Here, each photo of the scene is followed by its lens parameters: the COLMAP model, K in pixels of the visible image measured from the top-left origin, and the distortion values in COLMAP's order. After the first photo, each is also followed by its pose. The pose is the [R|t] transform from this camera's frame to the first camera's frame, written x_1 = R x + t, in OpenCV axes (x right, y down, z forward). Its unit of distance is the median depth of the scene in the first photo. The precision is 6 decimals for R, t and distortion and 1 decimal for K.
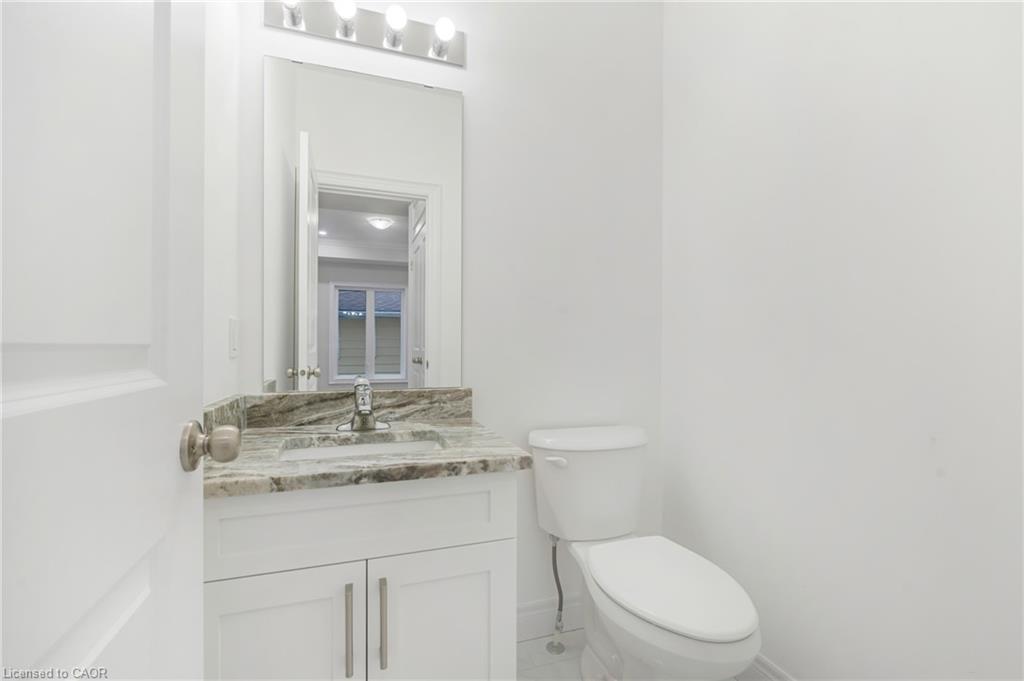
lens RADIAL K [[470.6, 0, 512.0], [0, 470.6, 340.5], [0, 0, 1]] dist [-0.001762, -0.000073]
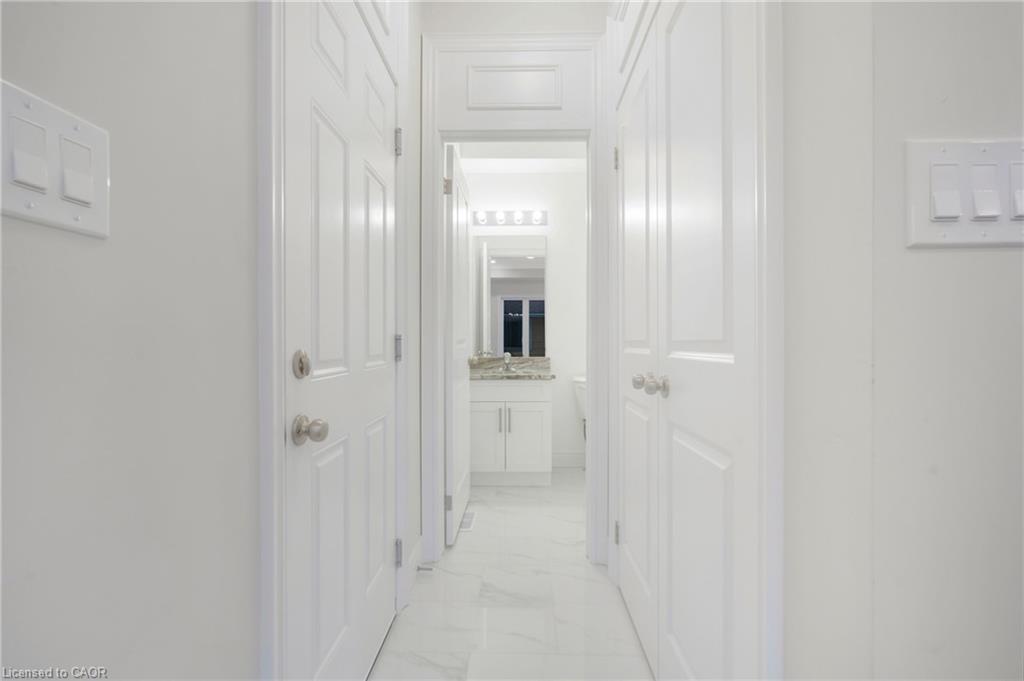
lens RADIAL K [[455.0, 0, 510.3], [0, 455.0, 335.5], [0, 0, 1]] dist [-0.002722, -0.000100]
pose [[0.940266, -0.003504, -0.340423, 0.557854], [0.005328, 0.999976, 0.004426, -0.024469], [0.340399, -0.005975, 0.940262, -1.370920]]
